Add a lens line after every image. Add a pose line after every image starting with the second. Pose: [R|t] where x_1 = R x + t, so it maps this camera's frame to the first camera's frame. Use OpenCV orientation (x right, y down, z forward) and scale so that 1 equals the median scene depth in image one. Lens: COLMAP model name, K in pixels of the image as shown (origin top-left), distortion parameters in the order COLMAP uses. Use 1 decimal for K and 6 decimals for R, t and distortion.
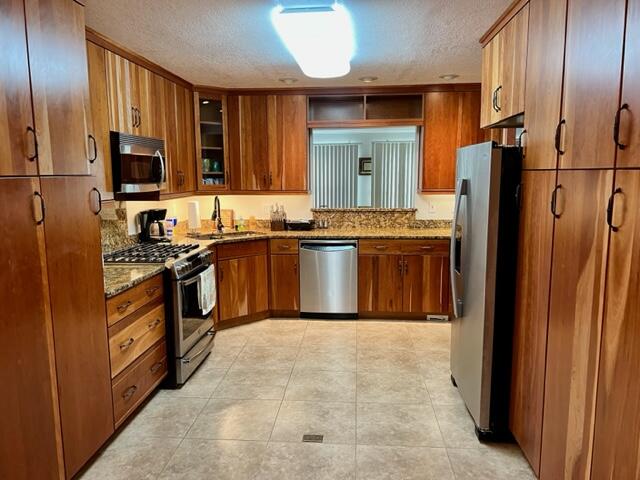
lens RADIAL K [[479.9, 0, 320.5], [0, 479.9, 241.0], [0, 0, 1]] dist [0.058470, -0.070948]
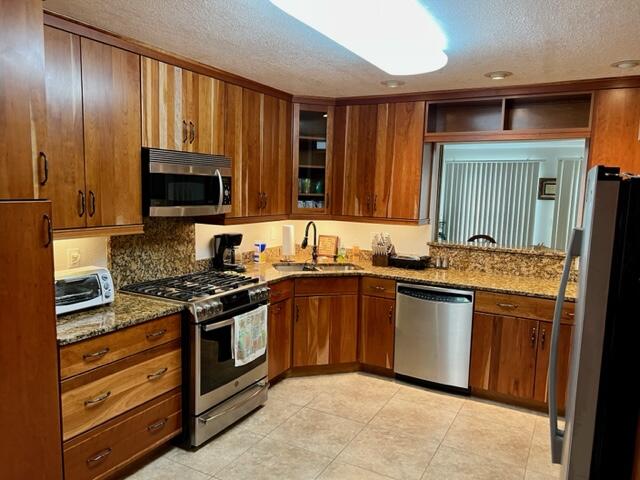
lens RADIAL K [[479.9, 0, 318.2], [0, 479.9, 243.5], [0, 0, 1]] dist [0.058470, -0.070948]
pose [[0.910763, 0.080097, -0.405087, 0.154735], [-0.090072, 0.995920, -0.005590, -0.049748], [0.402986, 0.041578, 0.914261, 0.214643]]
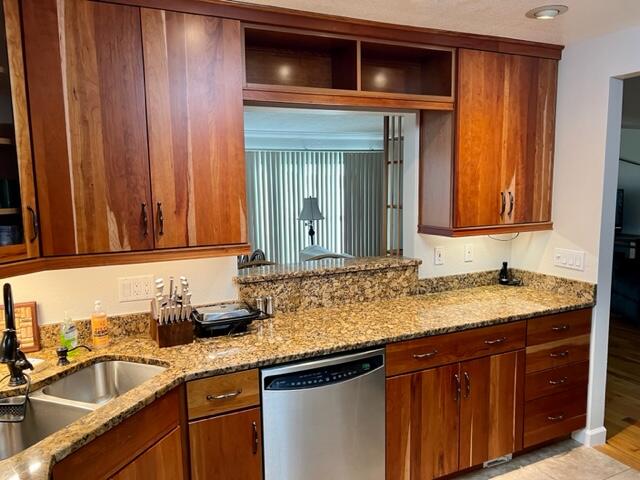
lens RADIAL K [[479.9, 0, 325.9], [0, 479.9, 242.3], [0, 0, 1]] dist [0.058470, -0.070948]
pose [[0.876454, -0.067301, 0.476759, -0.182167], [0.081722, 0.996609, -0.009548, -0.101054], [-0.474500, 0.047330, 0.878982, 0.611529]]
